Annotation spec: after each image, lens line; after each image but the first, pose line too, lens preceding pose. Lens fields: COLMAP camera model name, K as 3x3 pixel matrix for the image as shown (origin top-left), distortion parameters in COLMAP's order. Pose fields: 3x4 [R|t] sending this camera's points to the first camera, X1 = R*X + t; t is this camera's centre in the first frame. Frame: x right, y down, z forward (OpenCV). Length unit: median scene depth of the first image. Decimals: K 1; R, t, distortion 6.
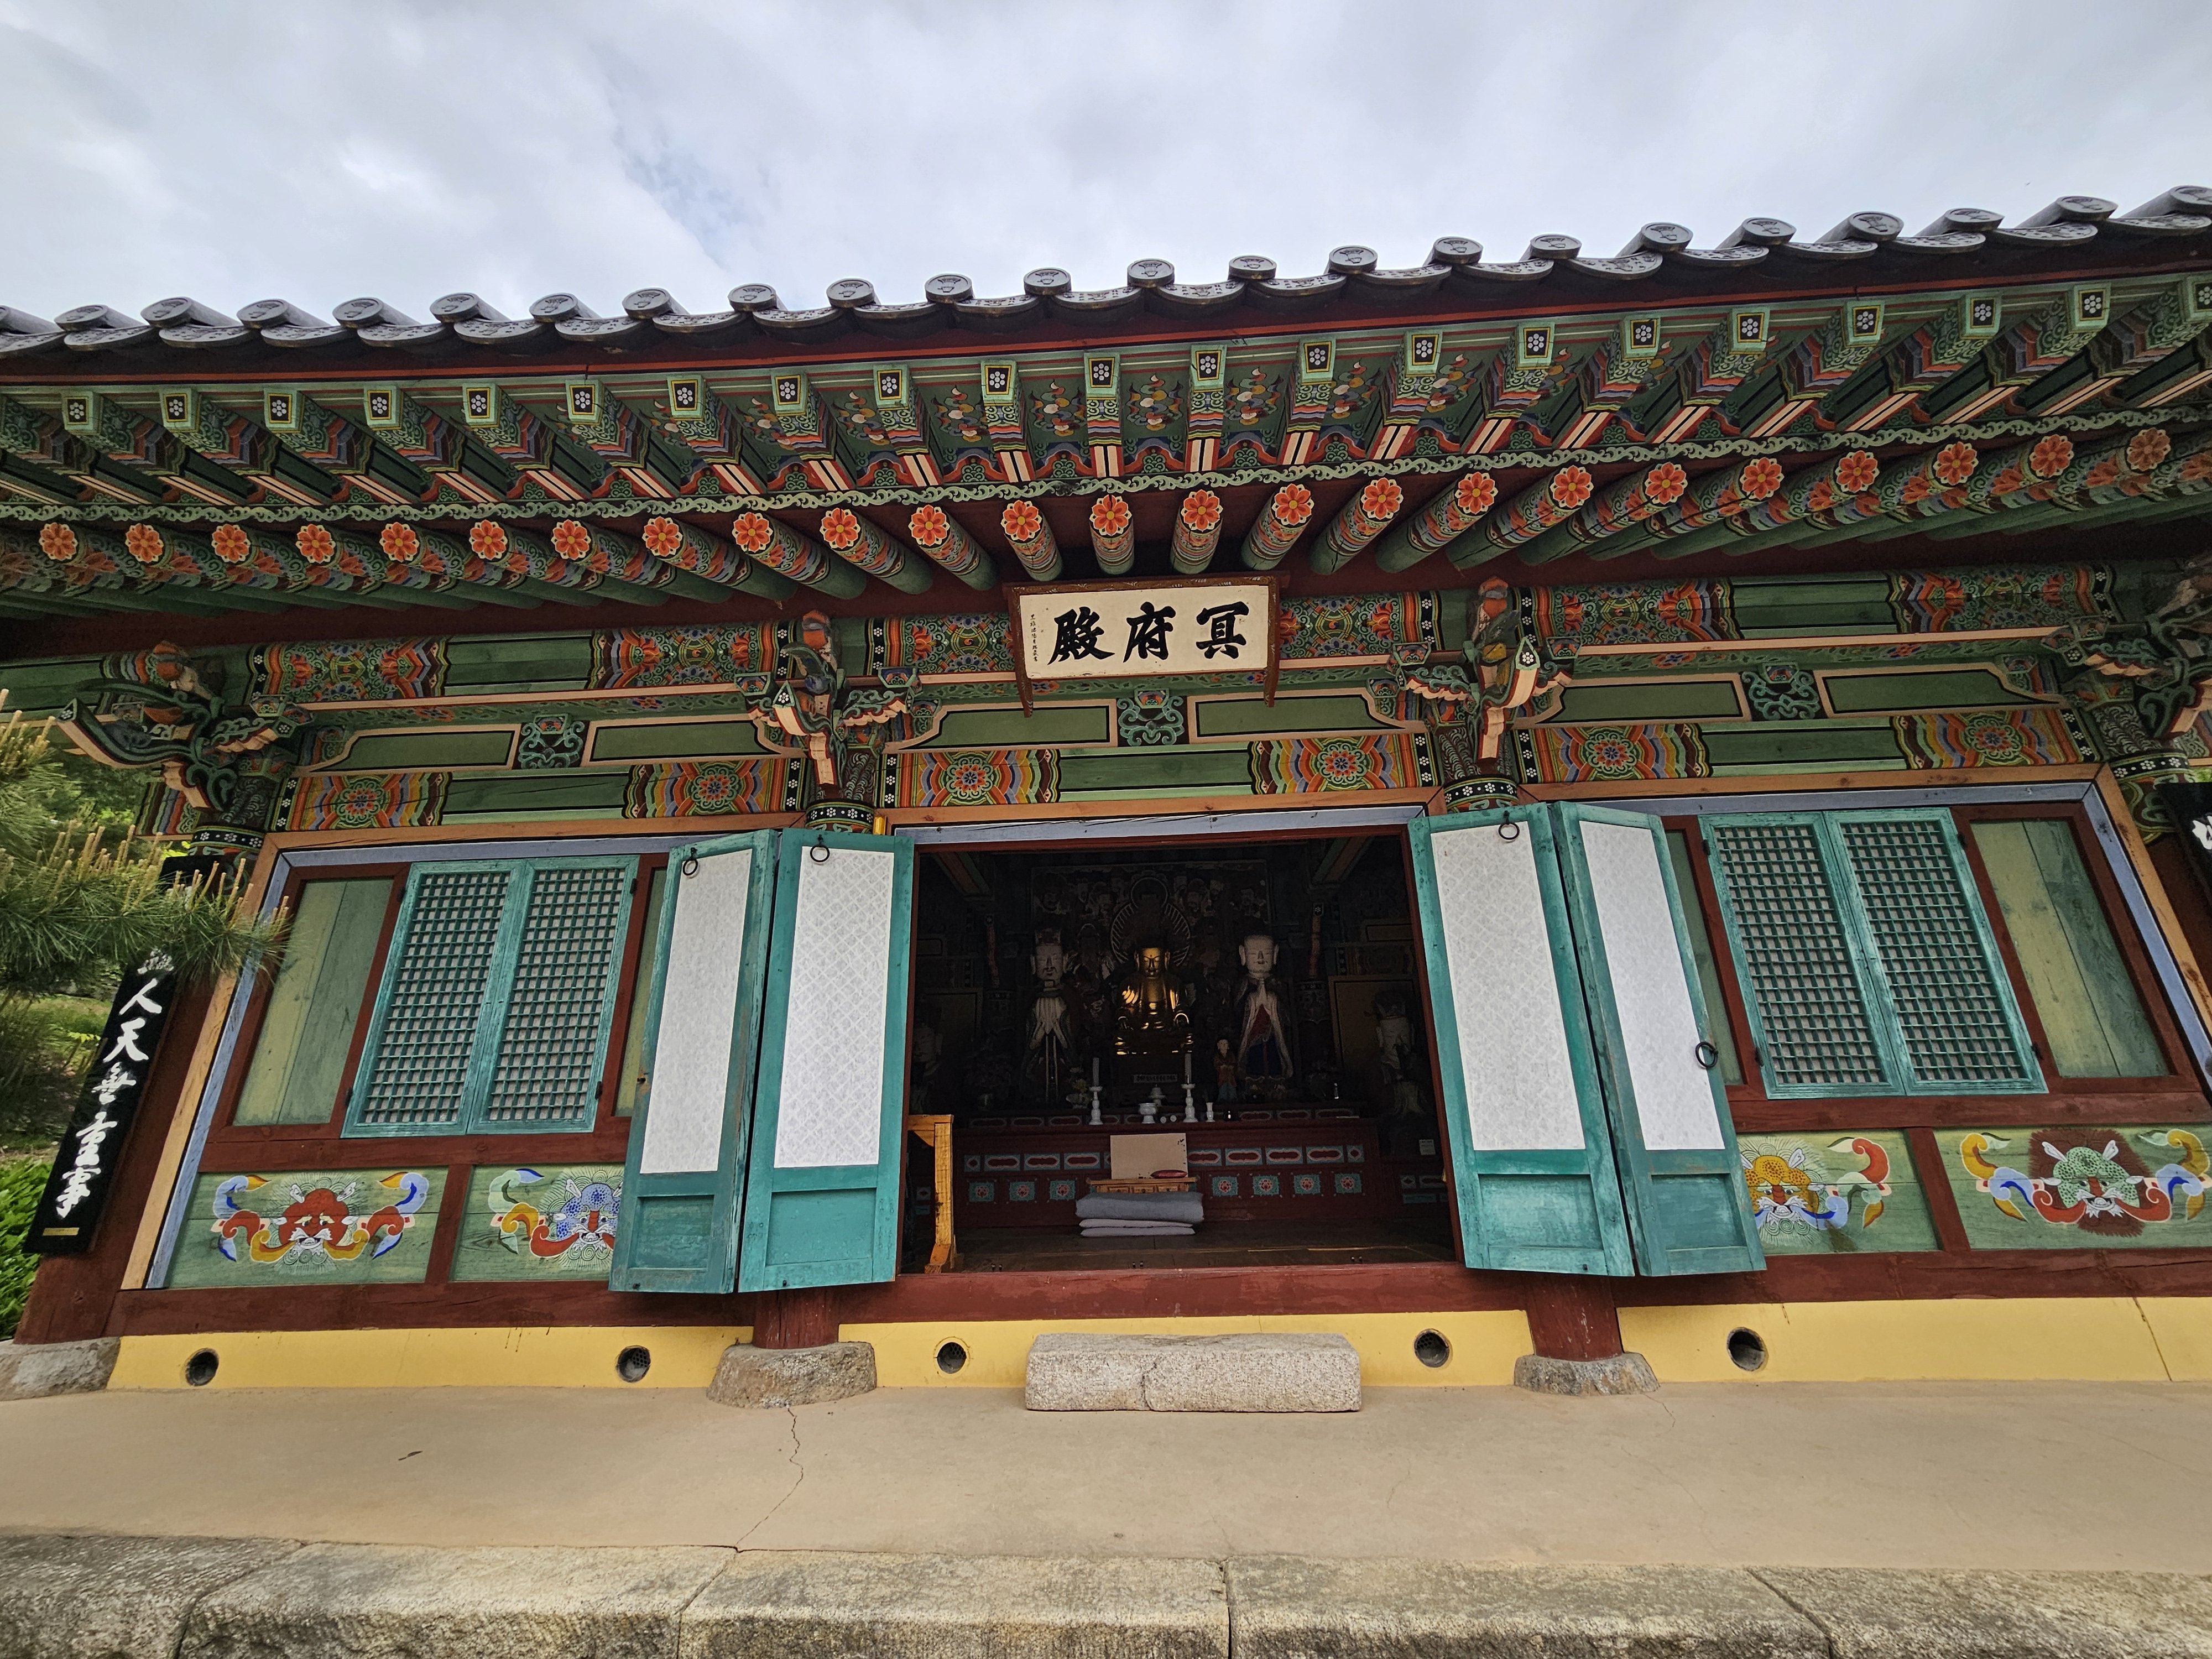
lens RADIAL K [[913.2, 0, 1113.9], [0, 913.2, 826.1], [0, 0, 1]] dist [0.000304, 0.000153]
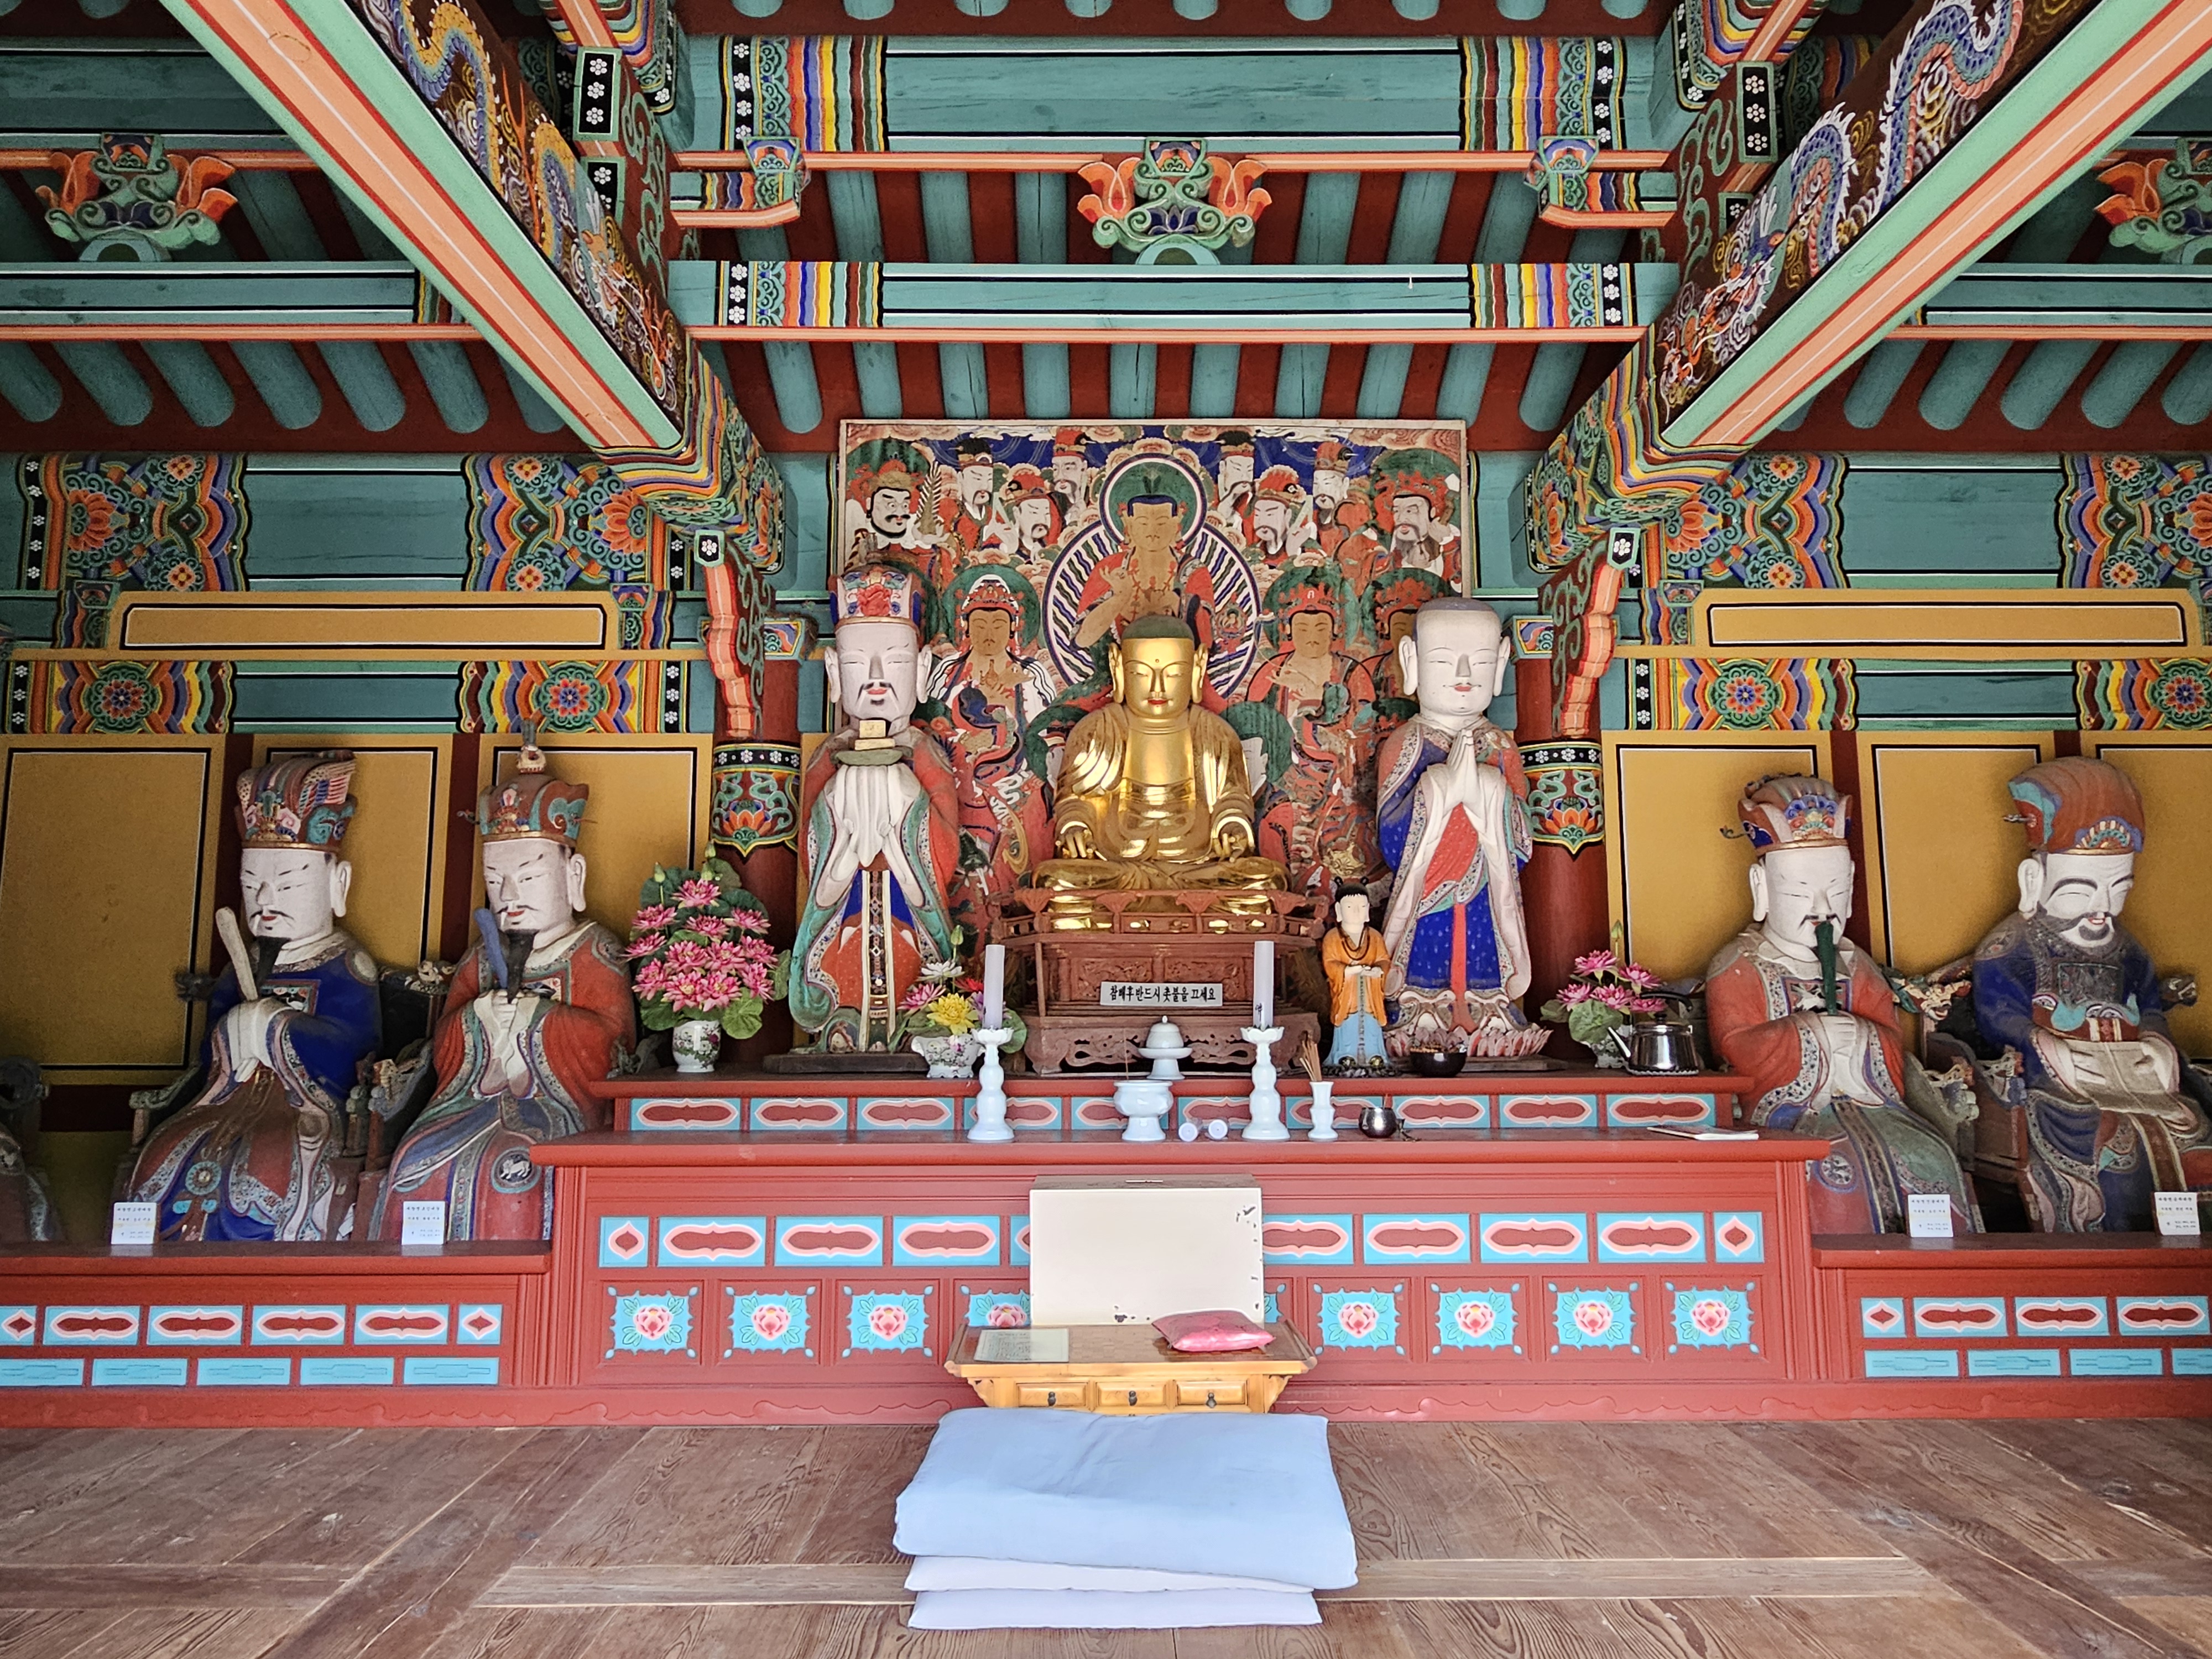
lens RADIAL K [[1461.4, 0, 1106.0], [0, 1461.4, 829.5], [0, 0, 1]] dist [-0.001540, -0.000403]
pose [[0.999081, 0.025249, 0.034625, 0.001946], [-0.032602, 0.972237, 0.231716, 0.081915], [-0.027813, -0.232632, 0.972167, 0.468680]]
